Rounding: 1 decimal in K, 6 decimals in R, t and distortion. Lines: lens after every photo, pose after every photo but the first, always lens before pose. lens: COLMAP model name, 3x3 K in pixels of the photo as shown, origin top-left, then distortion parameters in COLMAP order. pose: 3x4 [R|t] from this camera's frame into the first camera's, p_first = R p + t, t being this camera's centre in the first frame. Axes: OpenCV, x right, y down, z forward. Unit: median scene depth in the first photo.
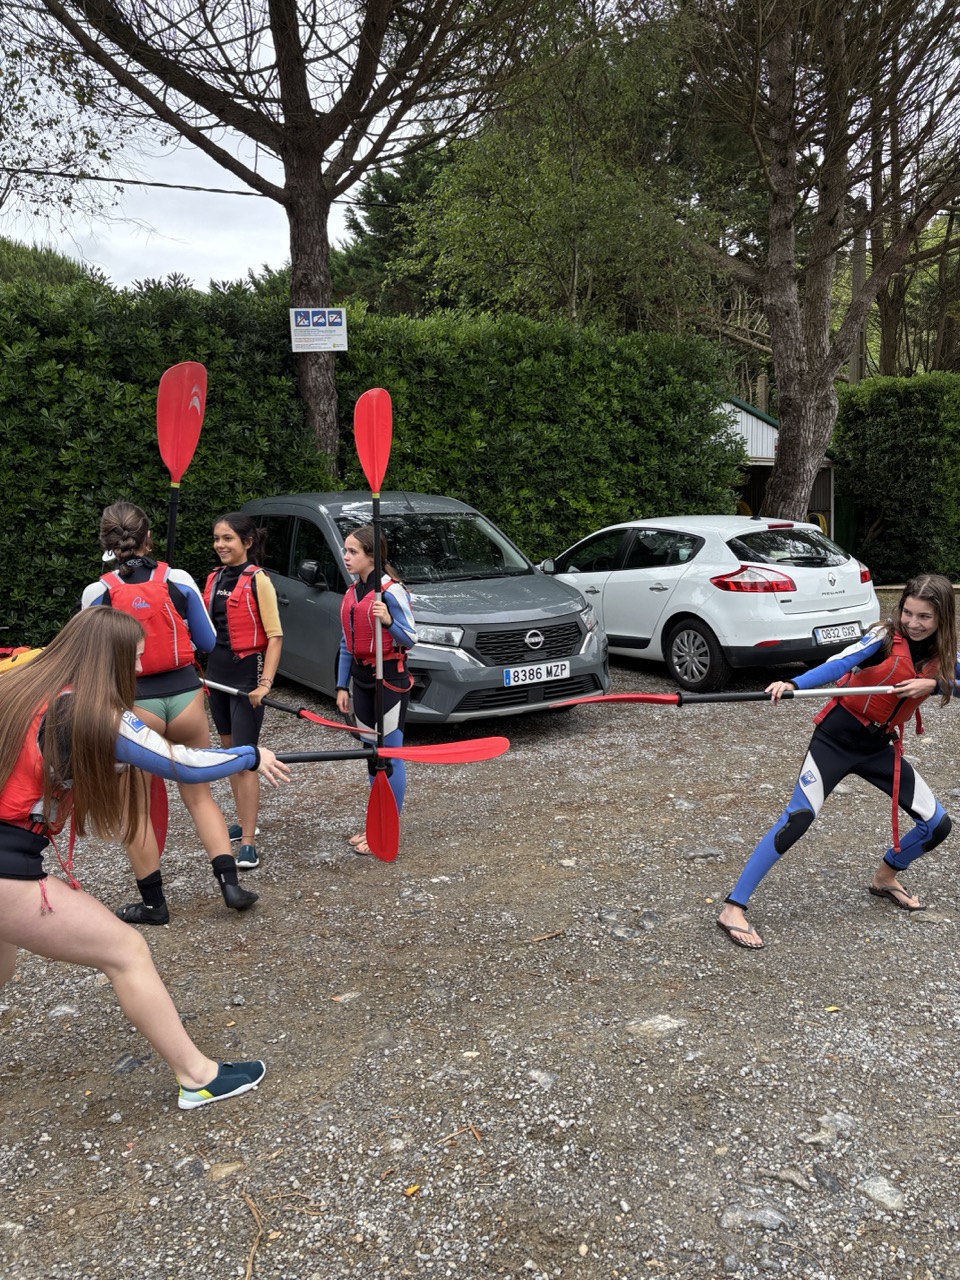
lens RADIAL K [[954.6, 0, 482.8], [0, 954.6, 639.8], [0, 0, 1]] dist [0.036043, -0.012522]
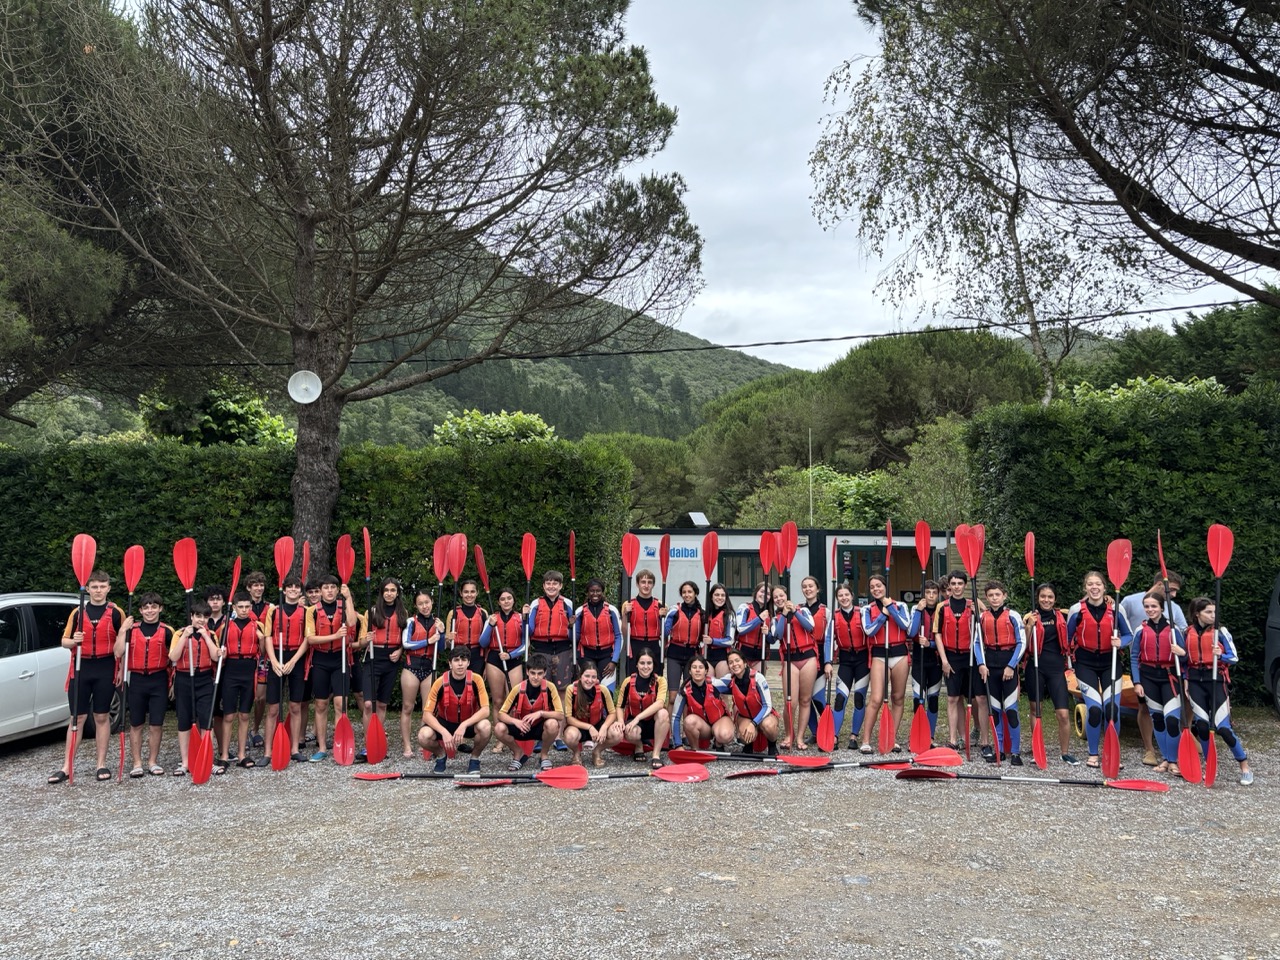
lens RADIAL K [[982.5, 0, 648.3], [0, 982.5, 469.1], [0, 0, 1]] dist [0.048063, -0.034641]
pose [[0.771936, -0.045271, -0.634086, -0.065839], [-0.092541, 0.978833, -0.182544, 0.036215], [0.628929, 0.199591, 0.751407, -0.419088]]
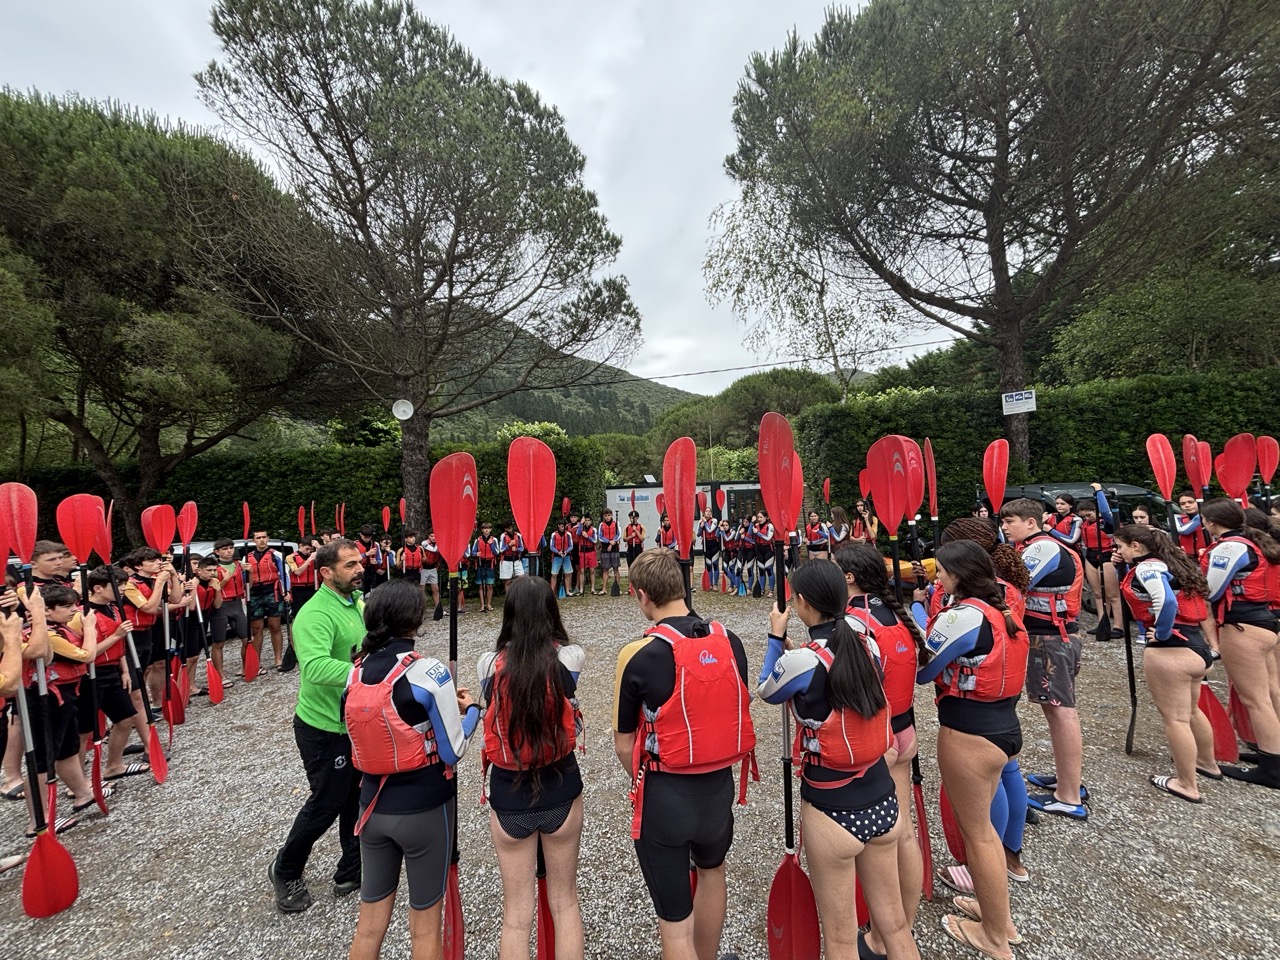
lens RADIAL K [[522.1, 0, 636.9], [0, 522.1, 482.7], [0, 0, 1]] dist [-0.001128, -0.000542]
pose [[0.778665, -0.041579, -0.626061, -0.119967], [-0.049298, 0.990663, -0.127109, 0.015215], [0.625500, 0.129839, 0.769345, -0.293479]]
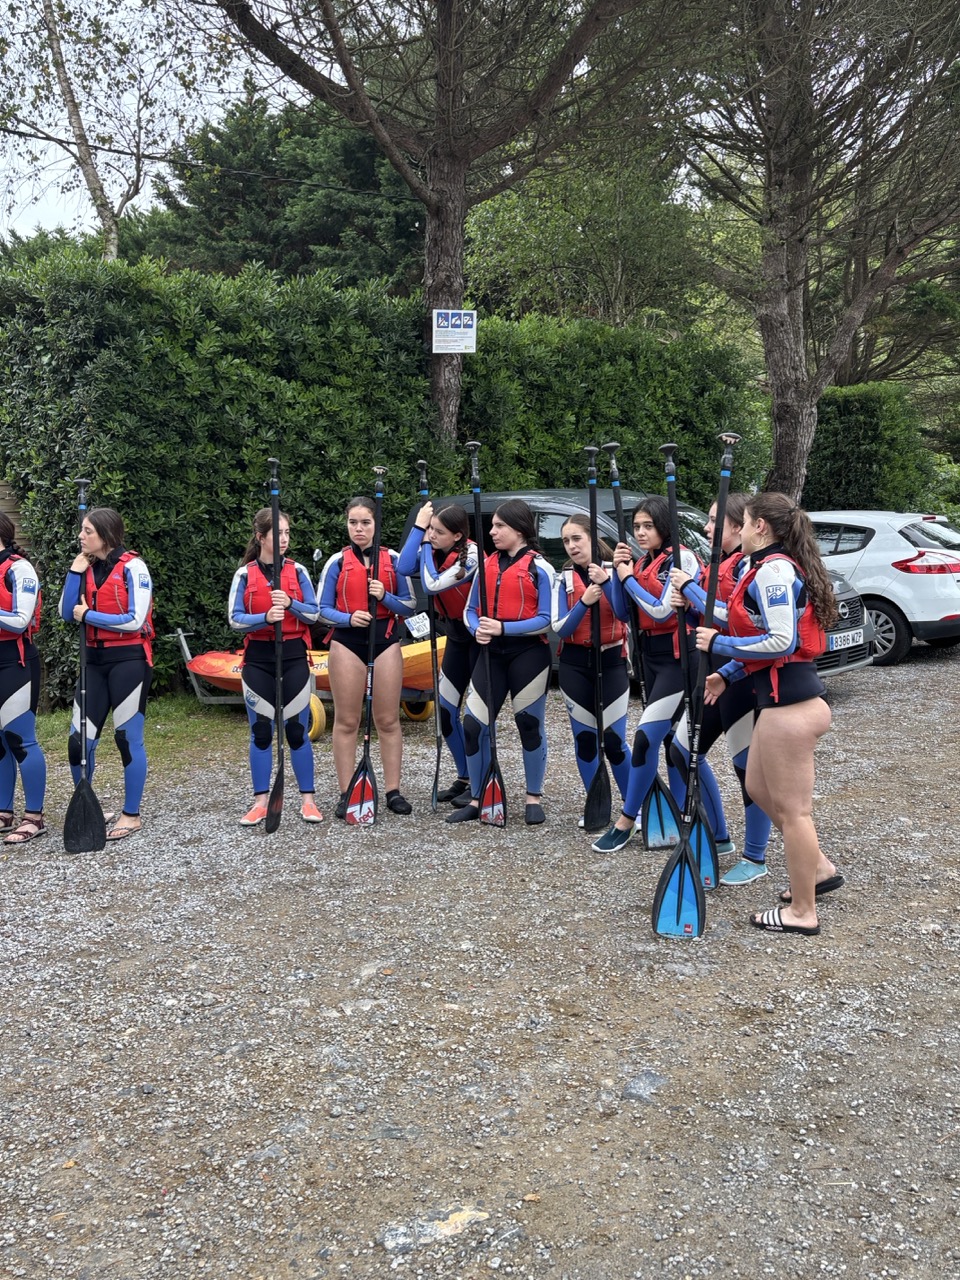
lens RADIAL K [[1131.7, 0, 479.9], [0, 1131.7, 634.8], [0, 0, 1]] dist [0.118142, -0.261584]
pose [[0.967198, -0.033468, 0.251809, -0.459103], [0.044117, 0.998350, -0.036762, 0.038527], [-0.250163, 0.046665, 0.967078, -0.144526]]
